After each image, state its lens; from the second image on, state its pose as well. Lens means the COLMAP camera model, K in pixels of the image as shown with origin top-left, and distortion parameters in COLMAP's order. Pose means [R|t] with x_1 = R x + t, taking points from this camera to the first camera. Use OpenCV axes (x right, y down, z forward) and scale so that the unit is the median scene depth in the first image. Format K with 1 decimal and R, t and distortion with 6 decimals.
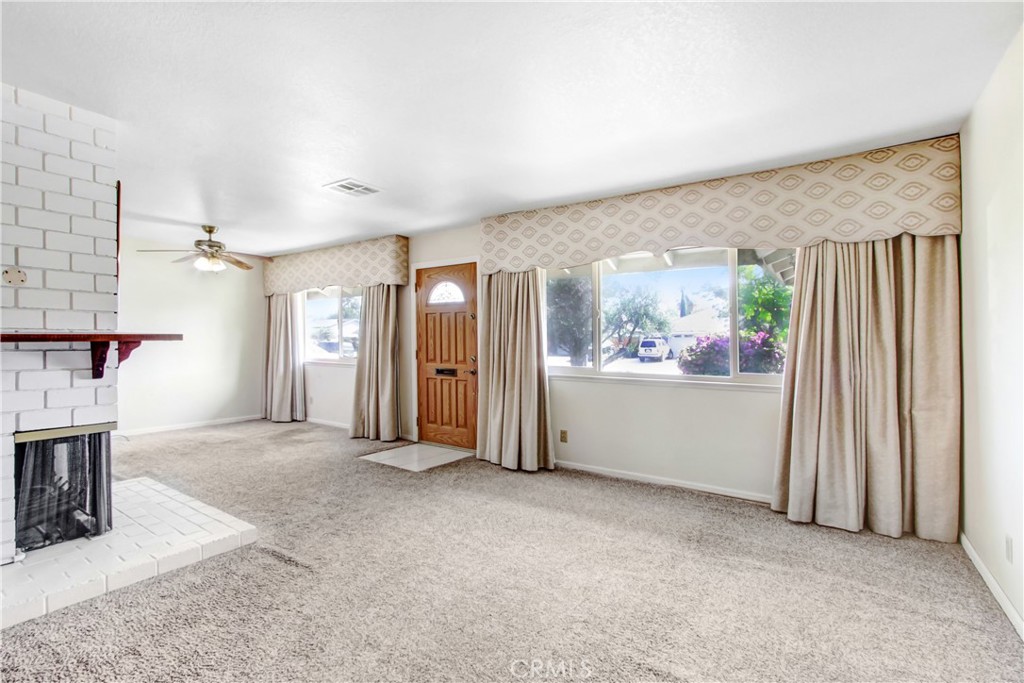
lens RADIAL K [[485.9, 0, 498.6], [0, 485.9, 338.2], [0, 0, 1]] dist [-0.001528, -0.000395]
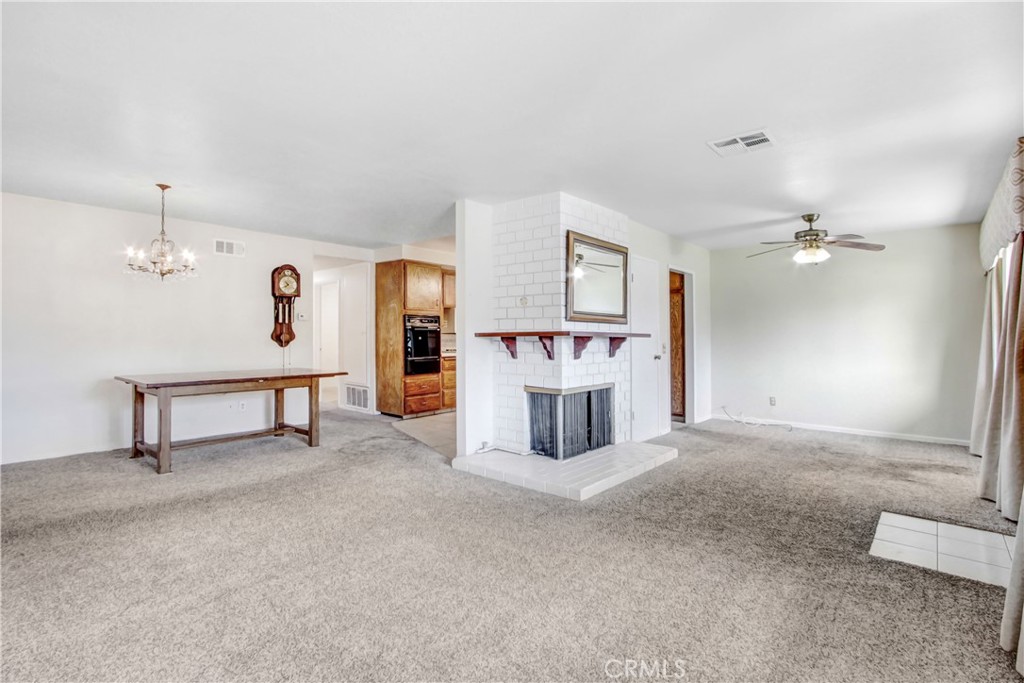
lens RADIAL K [[485.9, 0, 498.6], [0, 485.9, 338.2], [0, 0, 1]] dist [-0.001528, -0.000395]
pose [[-0.108868, -0.002635, -0.994053, 0.491504], [0.000956, 0.999996, -0.002756, 0.010830], [0.994056, -0.001250, -0.108865, 0.633779]]
